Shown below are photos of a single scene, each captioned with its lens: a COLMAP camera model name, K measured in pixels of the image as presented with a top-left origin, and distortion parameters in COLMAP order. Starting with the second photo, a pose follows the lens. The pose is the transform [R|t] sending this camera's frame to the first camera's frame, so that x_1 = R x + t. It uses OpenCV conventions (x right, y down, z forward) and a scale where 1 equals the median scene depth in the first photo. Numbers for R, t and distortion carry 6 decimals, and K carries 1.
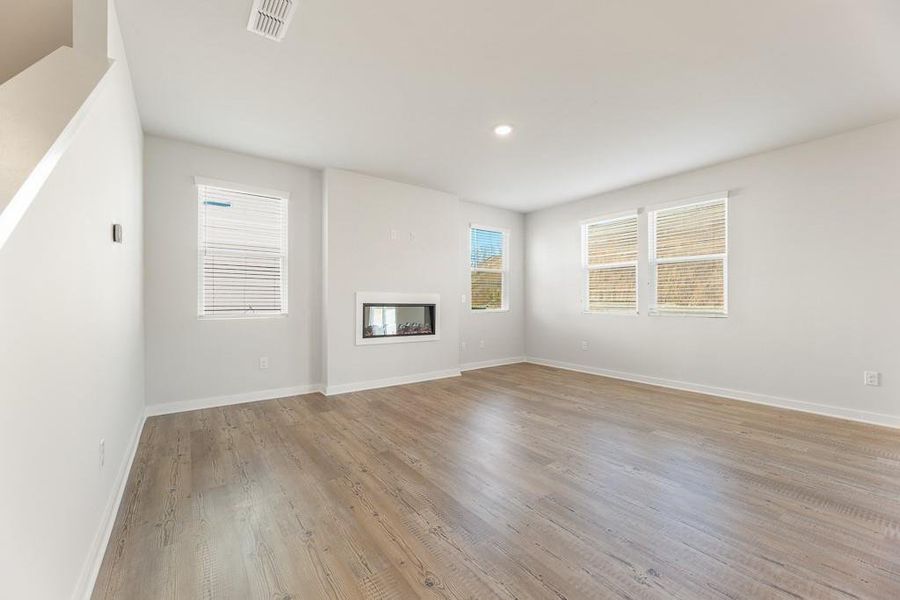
lens RADIAL K [[365.0, 0, 450.0], [0, 365.0, 300.0], [0, 0, 1]] dist [-0.000426, -0.000017]
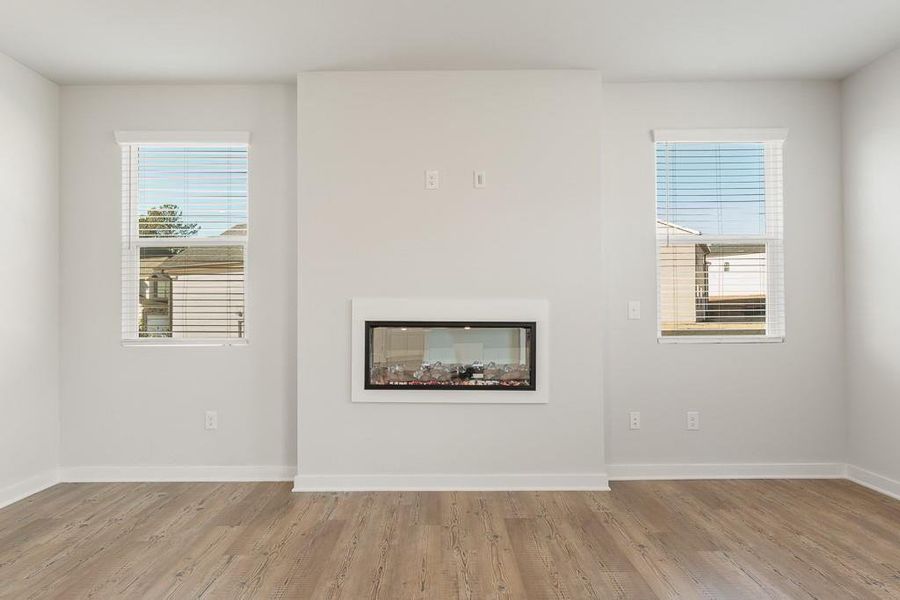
lens RADIAL K [[597.2, 0, 450.0], [0, 597.2, 300.0], [0, 0, 1]] dist [0.004015, 0.001797]
pose [[0.803116, -0.017576, -0.595563, 0.357797], [0.007469, 0.999783, -0.019434, -0.002969], [0.595775, 0.011160, 0.803074, 0.394930]]
